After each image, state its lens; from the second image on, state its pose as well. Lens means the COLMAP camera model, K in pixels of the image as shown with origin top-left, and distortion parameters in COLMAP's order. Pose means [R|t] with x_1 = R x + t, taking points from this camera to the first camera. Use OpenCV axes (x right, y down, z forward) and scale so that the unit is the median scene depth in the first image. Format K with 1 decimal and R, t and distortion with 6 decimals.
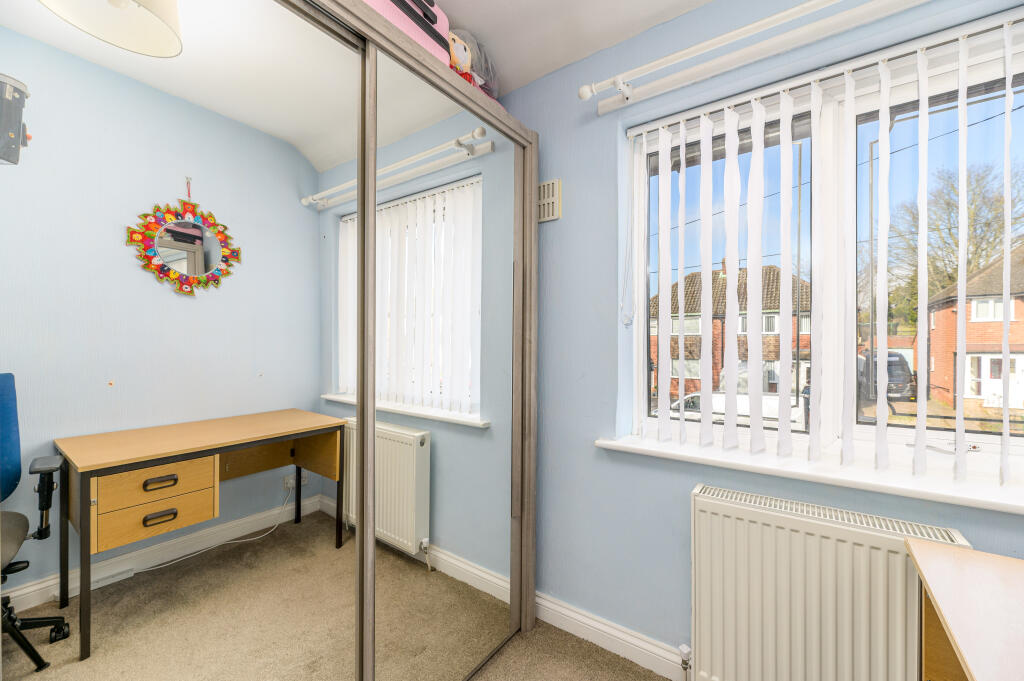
lens RADIAL K [[411.7, 0, 511.8], [0, 411.7, 345.6], [0, 0, 1]] dist [-0.001508, -0.000161]
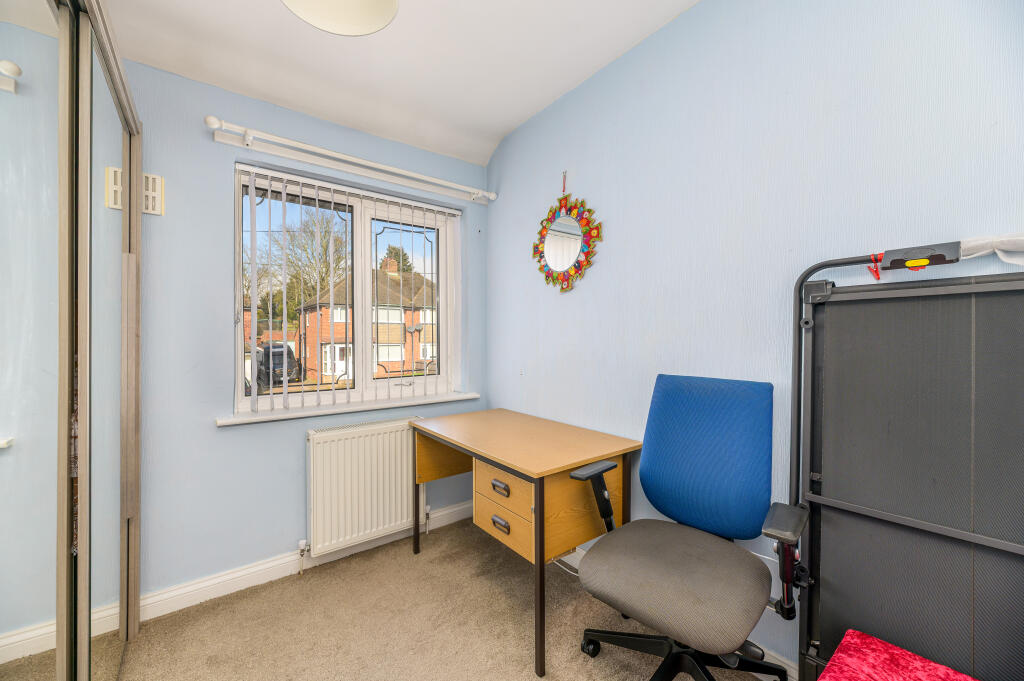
lens RADIAL K [[396.3, 0, 508.9], [0, 396.3, 334.6], [0, 0, 1]] dist [-0.000588, -0.000057]
pose [[0.287438, 0.001014, 0.957799, -0.576030], [0.011517, 0.999923, -0.004514, 0.001617], [-0.957730, 0.012329, 0.287404, -0.102849]]
